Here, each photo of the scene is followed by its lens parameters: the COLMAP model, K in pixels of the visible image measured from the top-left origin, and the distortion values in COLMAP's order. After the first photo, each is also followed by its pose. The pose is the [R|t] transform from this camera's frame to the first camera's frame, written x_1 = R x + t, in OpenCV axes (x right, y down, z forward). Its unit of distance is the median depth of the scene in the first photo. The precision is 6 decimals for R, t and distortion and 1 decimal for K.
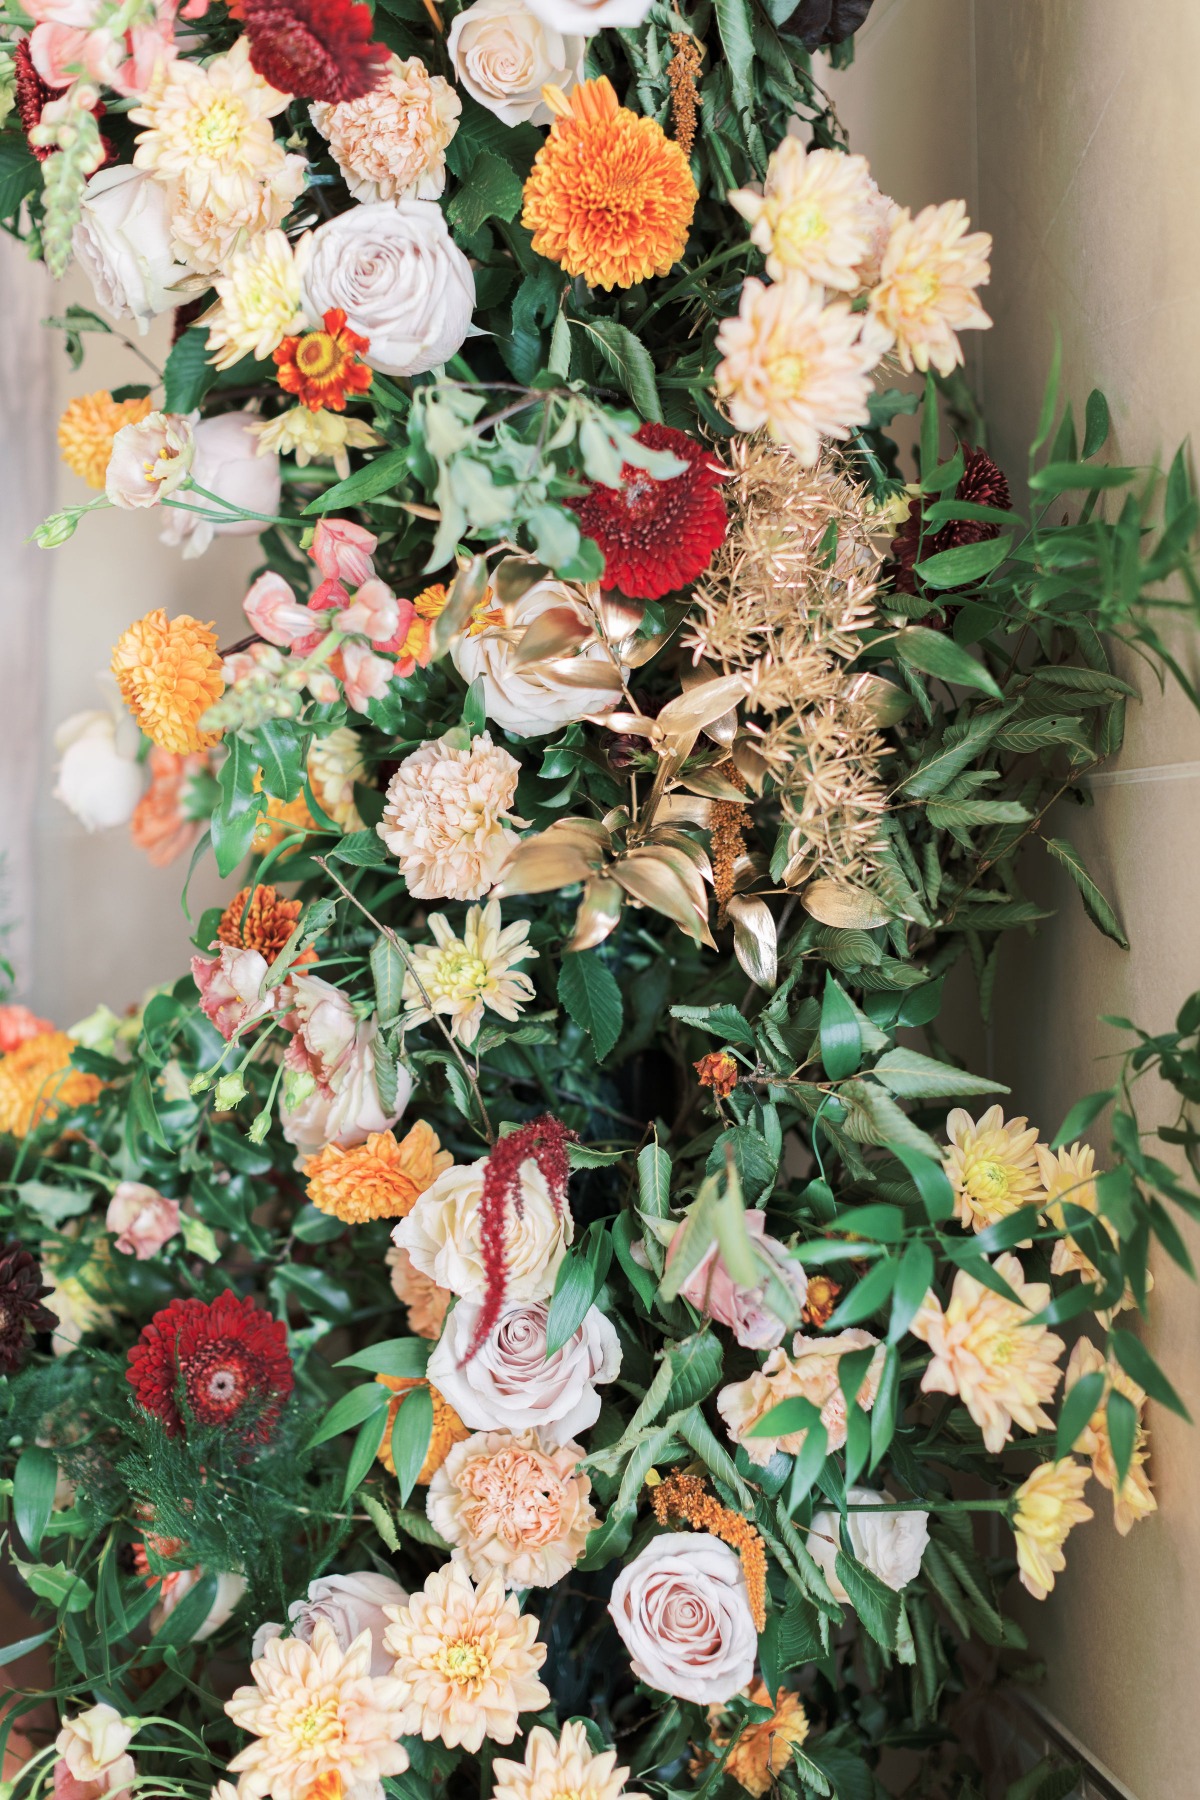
lens RADIAL K [[2621.2, 0, 591.0], [0, 2621.2, 901.2], [0, 0, 1]] dist [0.034757, -0.024518]
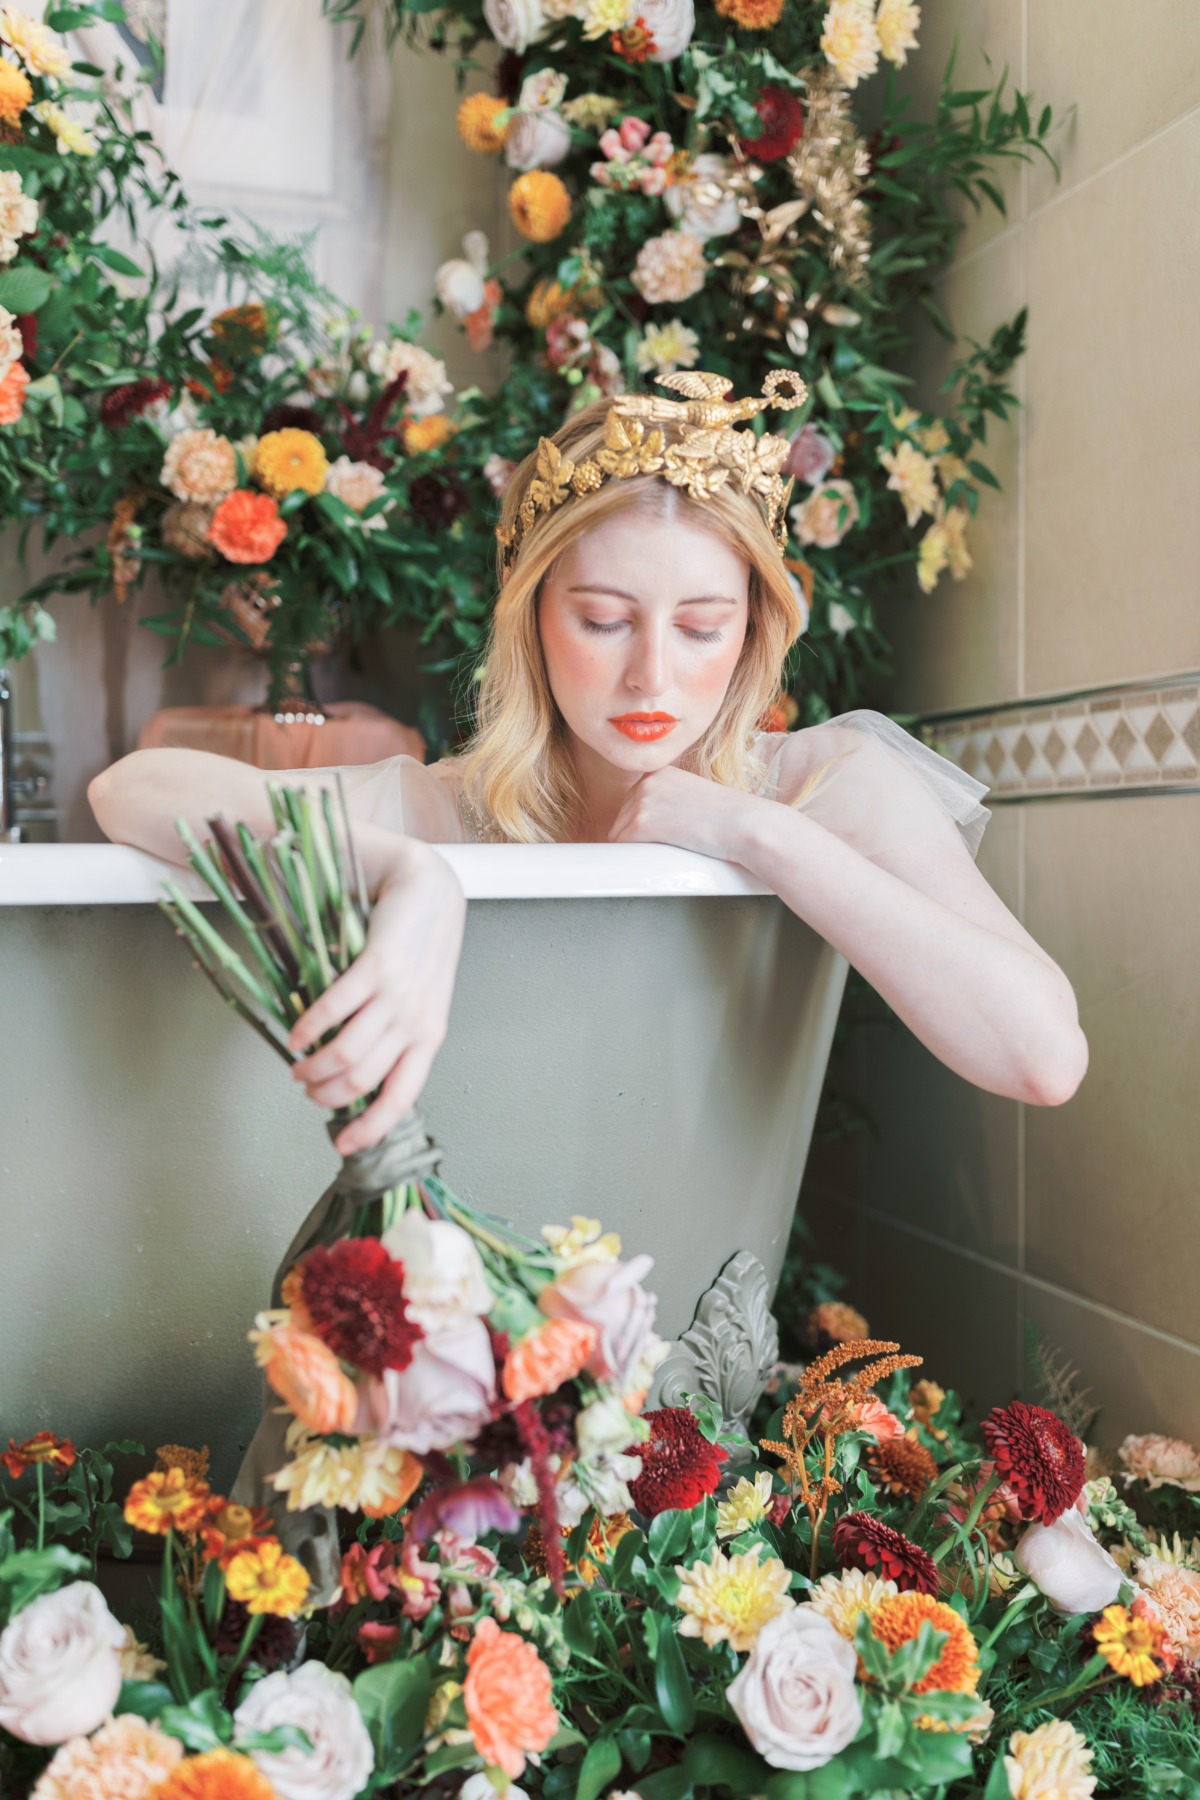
lens RADIAL K [[1708.8, 0, 596.8], [0, 1708.8, 908.0], [0, 0, 1]] dist [0.008050, 0.000566]
pose [[0.990321, 0.010828, 0.138373, -0.325087], [-0.013569, 0.999730, 0.018878, 0.508914], [-0.138131, -0.020572, 0.990200, -0.478396]]
